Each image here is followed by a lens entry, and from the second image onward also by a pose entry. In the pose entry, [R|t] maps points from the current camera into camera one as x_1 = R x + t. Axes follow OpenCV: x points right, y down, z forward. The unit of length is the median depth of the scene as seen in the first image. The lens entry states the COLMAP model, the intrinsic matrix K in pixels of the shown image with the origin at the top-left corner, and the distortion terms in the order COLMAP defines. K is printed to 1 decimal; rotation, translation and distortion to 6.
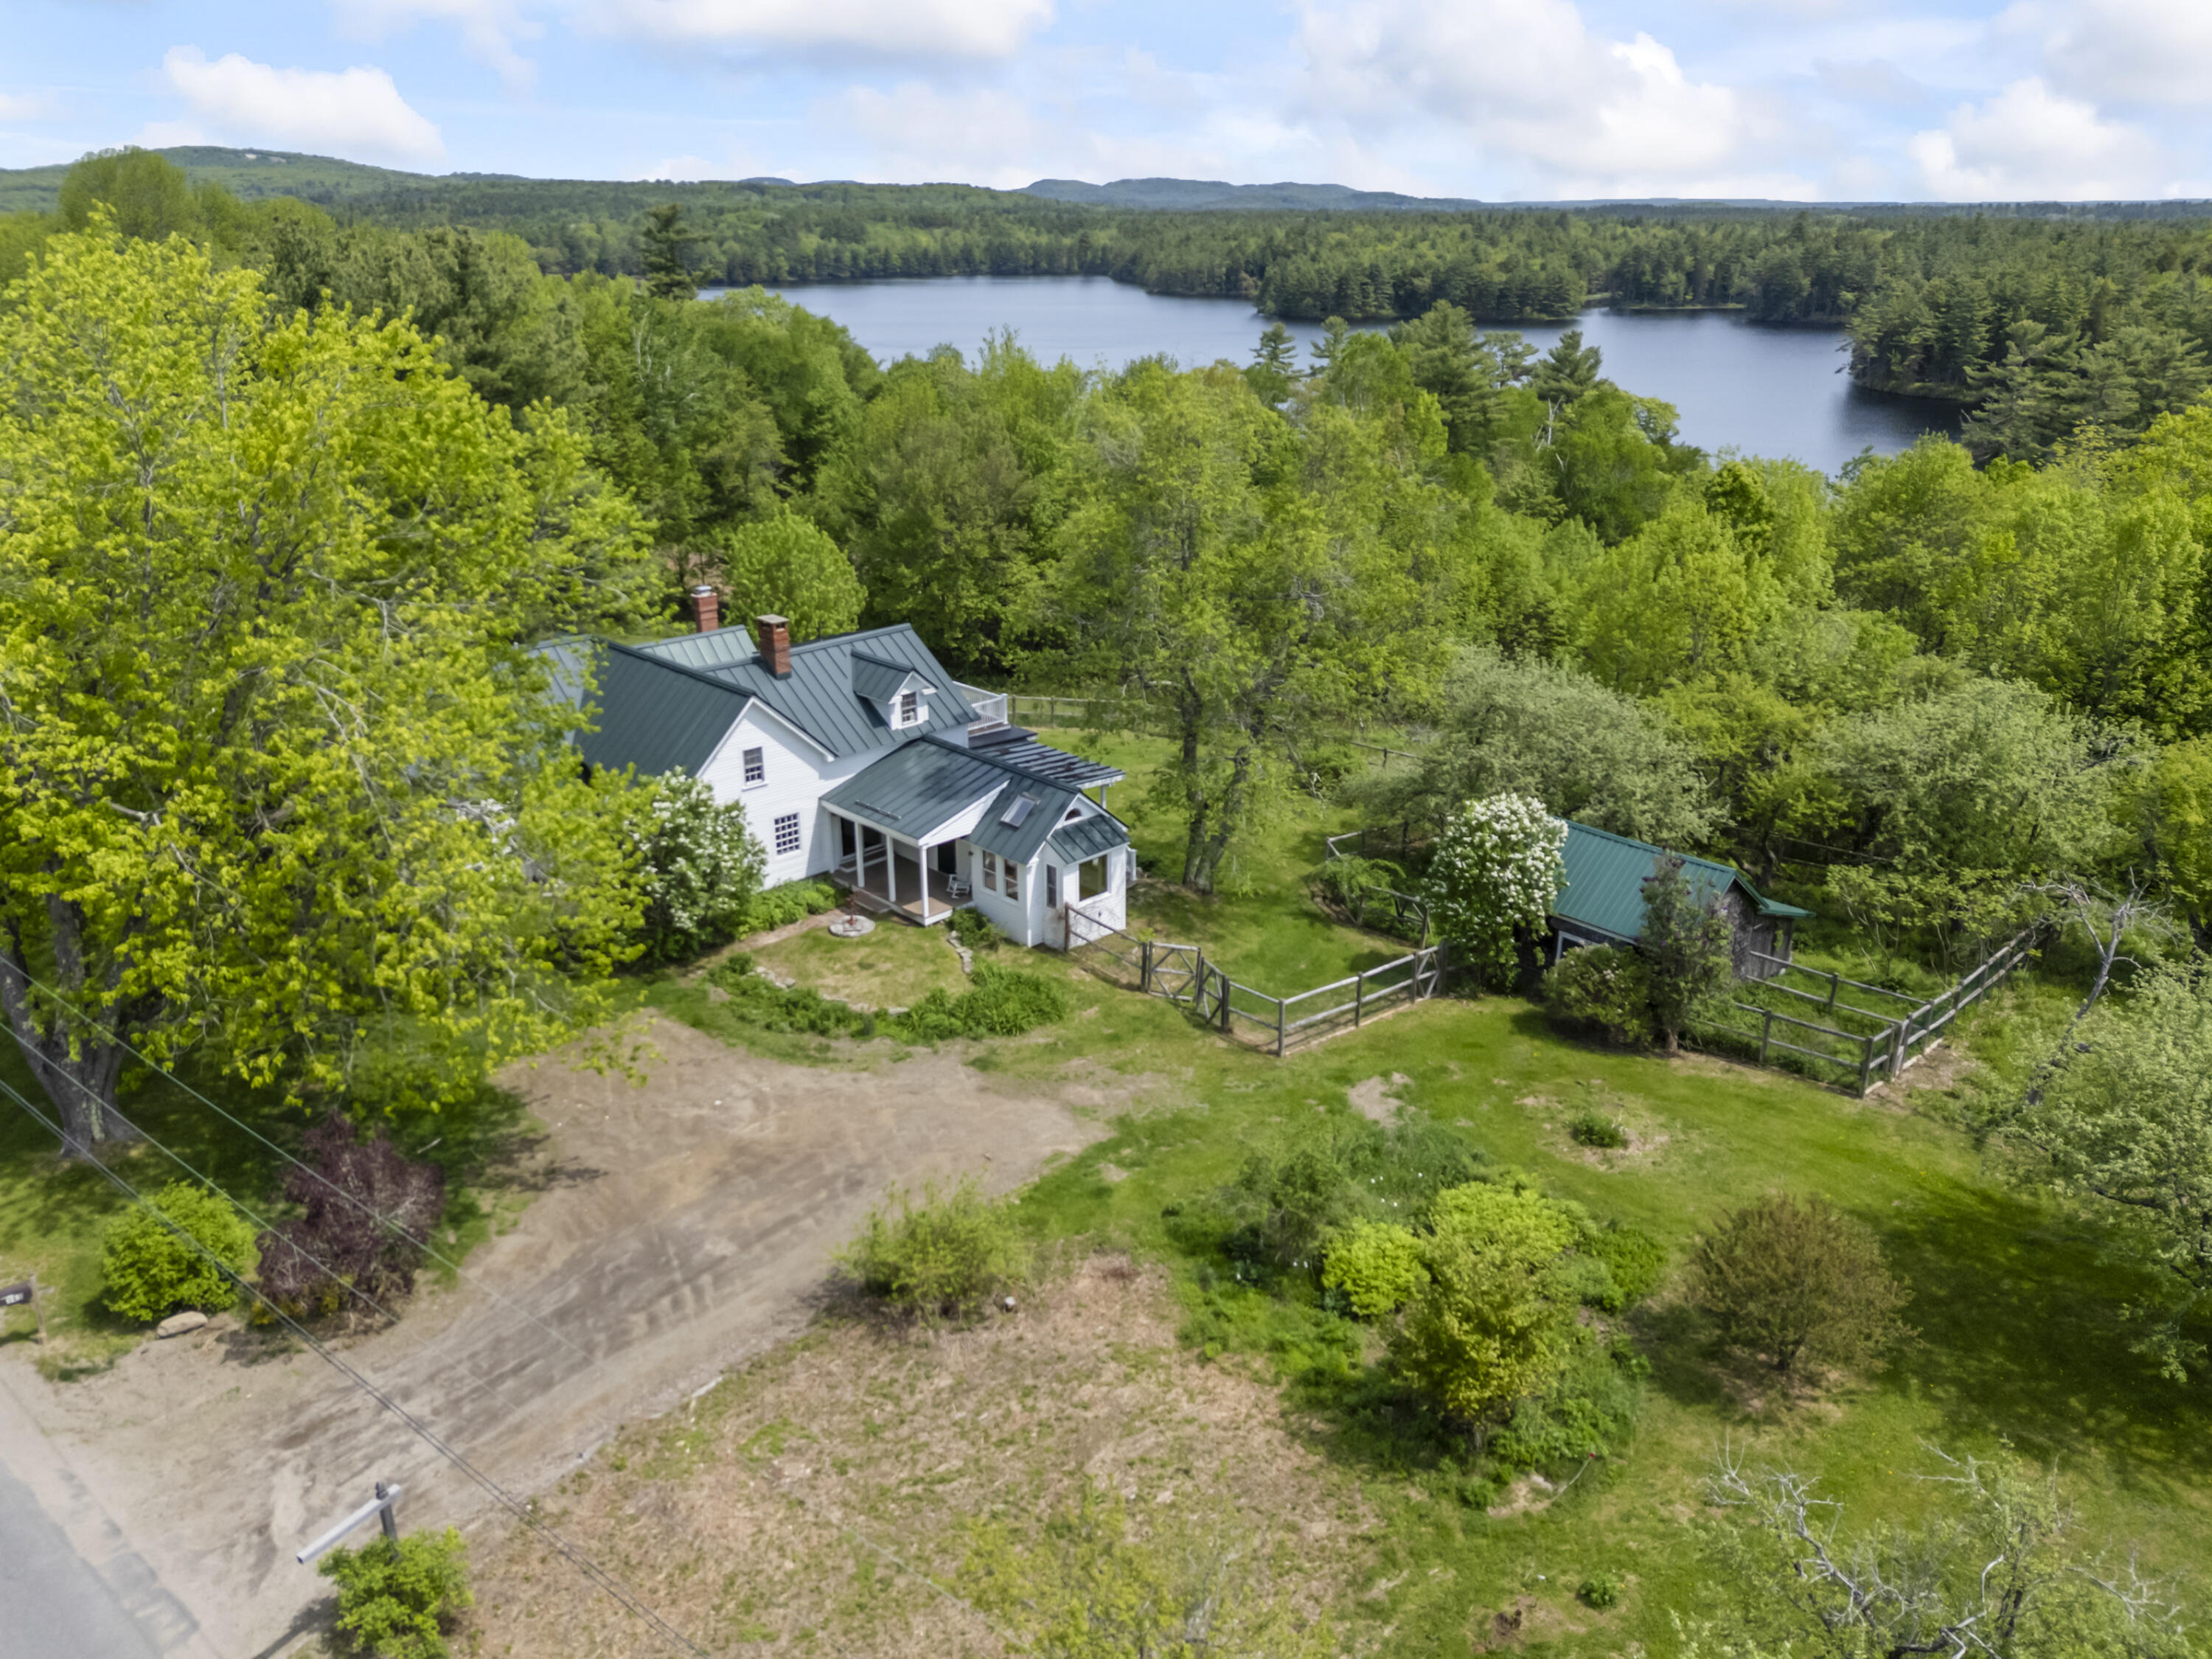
lens RADIAL K [[1615.4, 0, 1106.0], [0, 1615.4, 829.5], [0, 0, 1]] dist [0.072411, -0.063744]
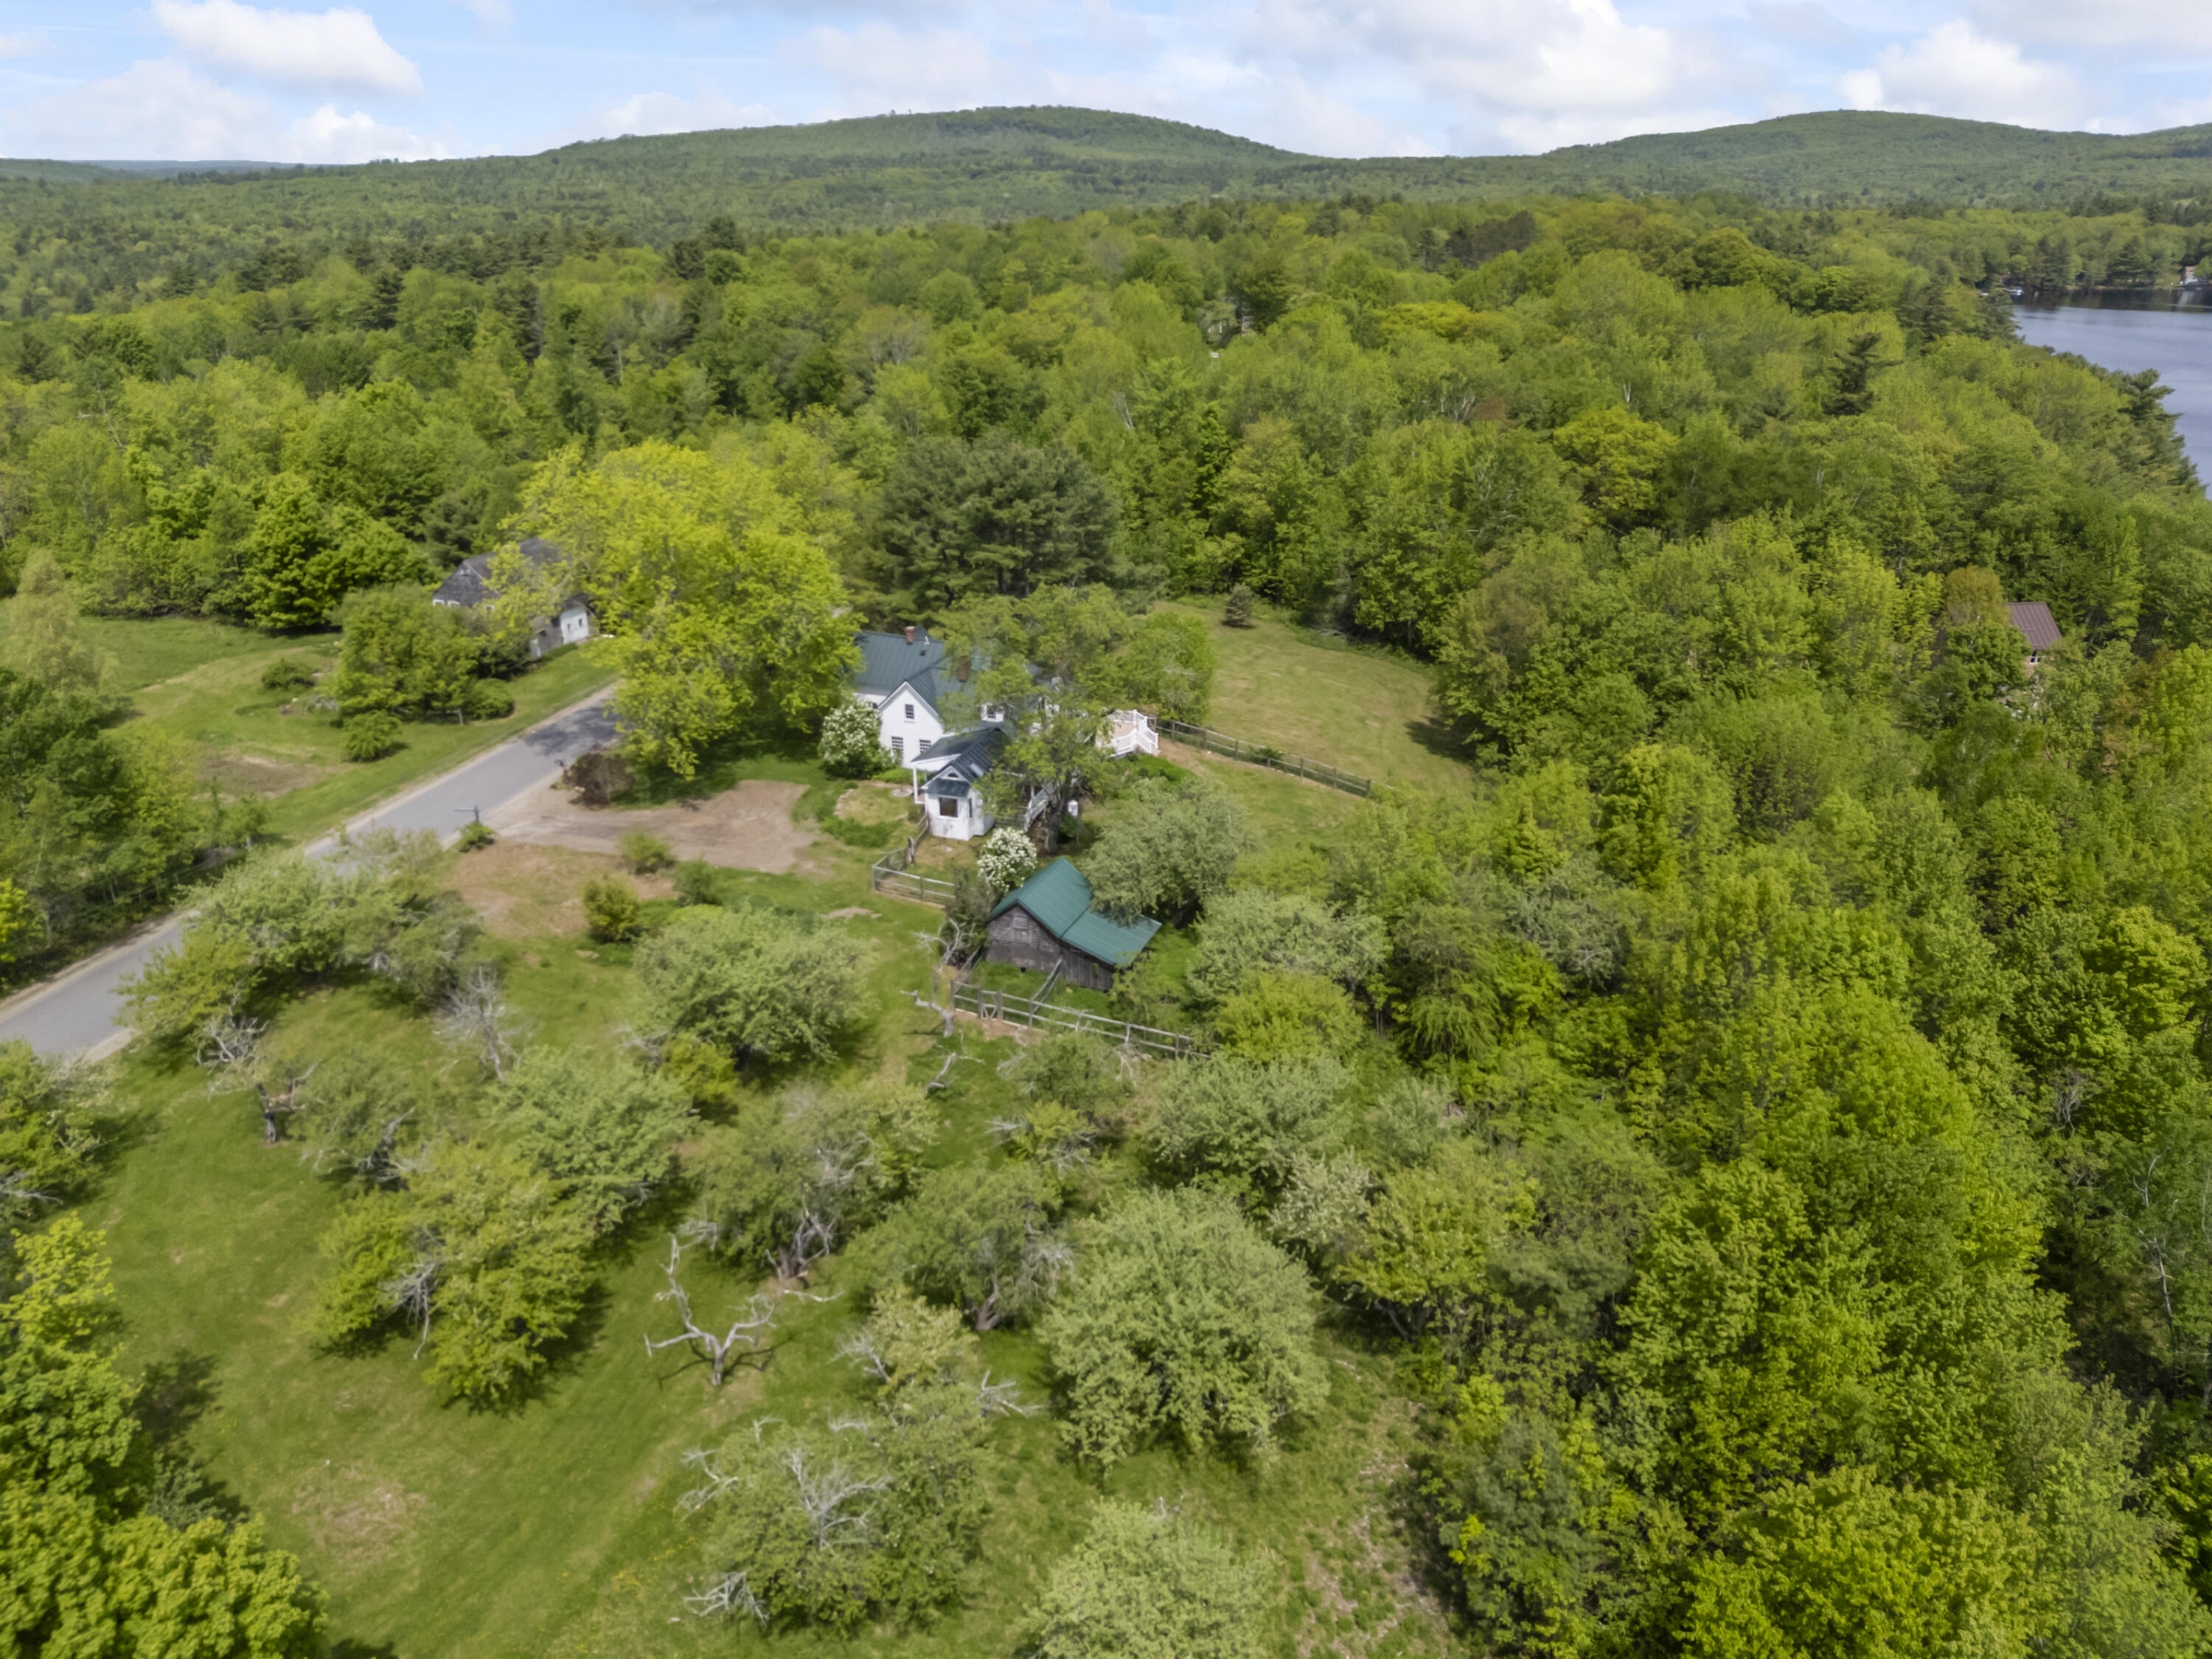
lens RADIAL K [[1615.4, 0, 1106.0], [0, 1615.4, 829.5], [0, 0, 1]] dist [0.072411, -0.063744]
pose [[0.464926, 0.336887, -0.818750, 1.773655], [-0.317774, 0.926652, 0.200838, -0.419751], [0.826356, 0.166802, 0.537878, 0.060796]]
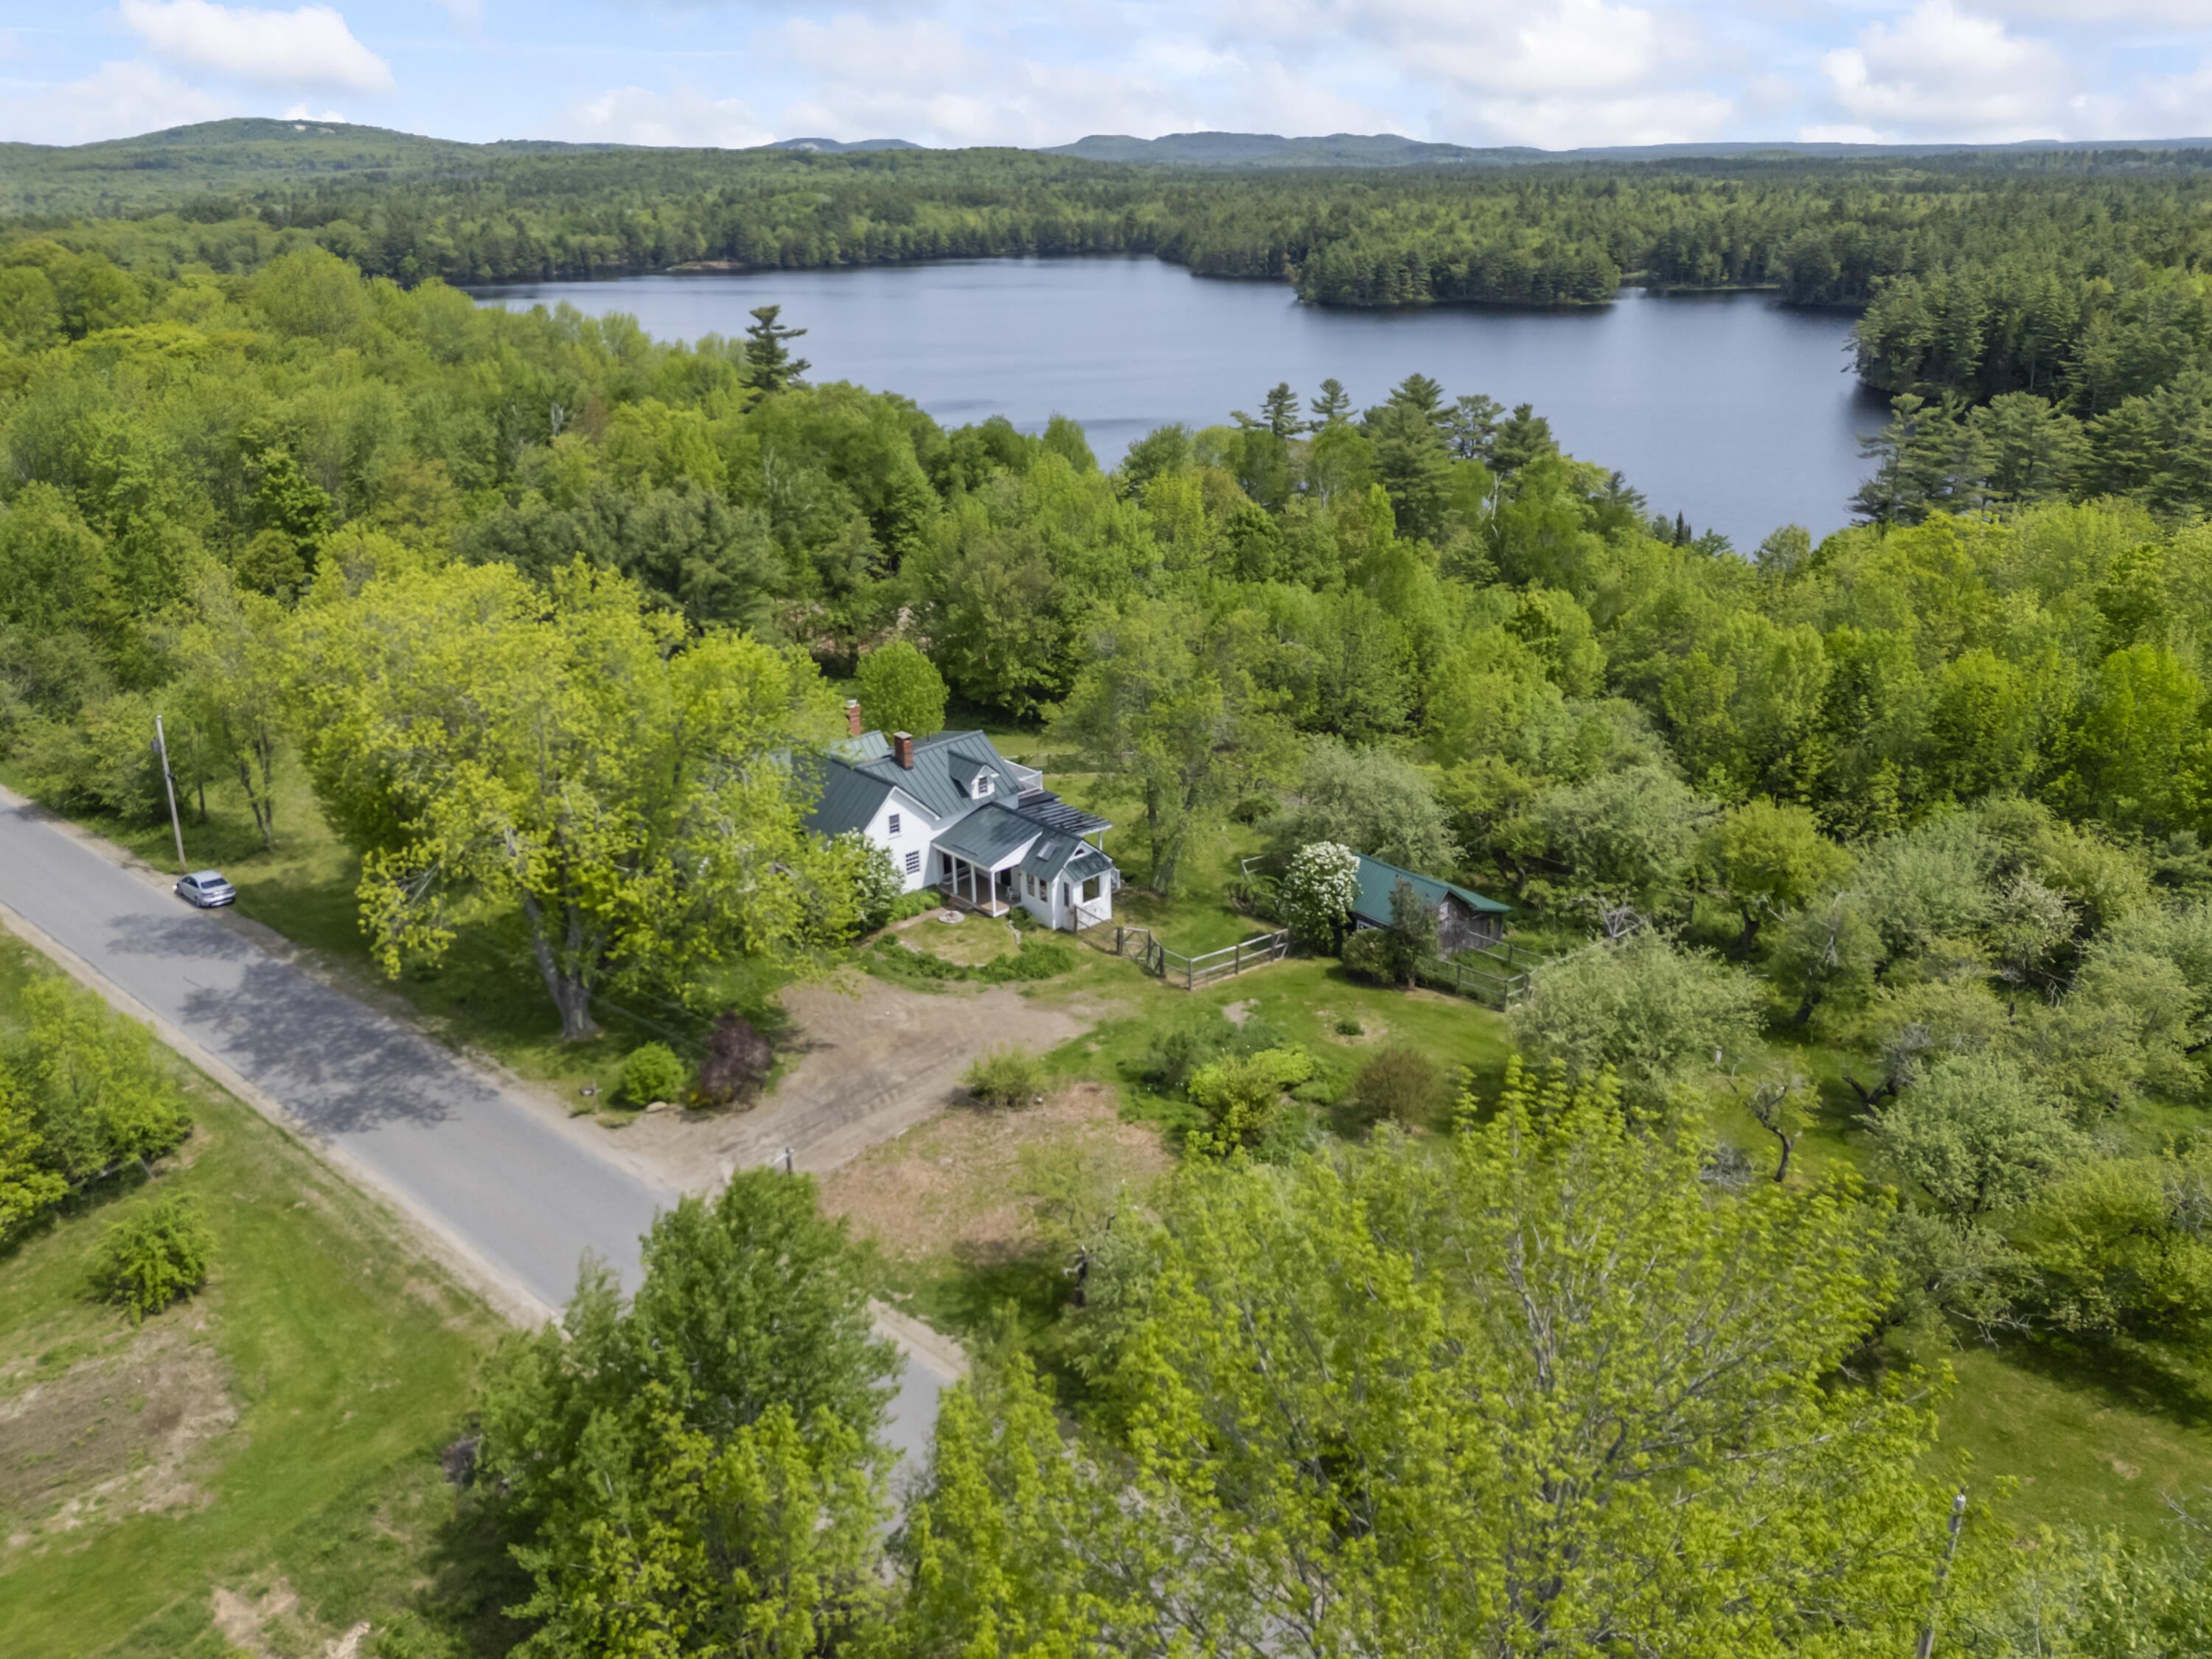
lens RADIAL K [[1626.4, 0, 1106.9], [0, 1626.4, 853.3], [0, 0, 1]] dist [0.090035, -0.100494]
pose [[0.999524, -0.002103, -0.030789, 0.062025], [0.003140, 0.999427, 0.033695, -0.066350], [0.030701, -0.033776, 0.998958, -0.724504]]
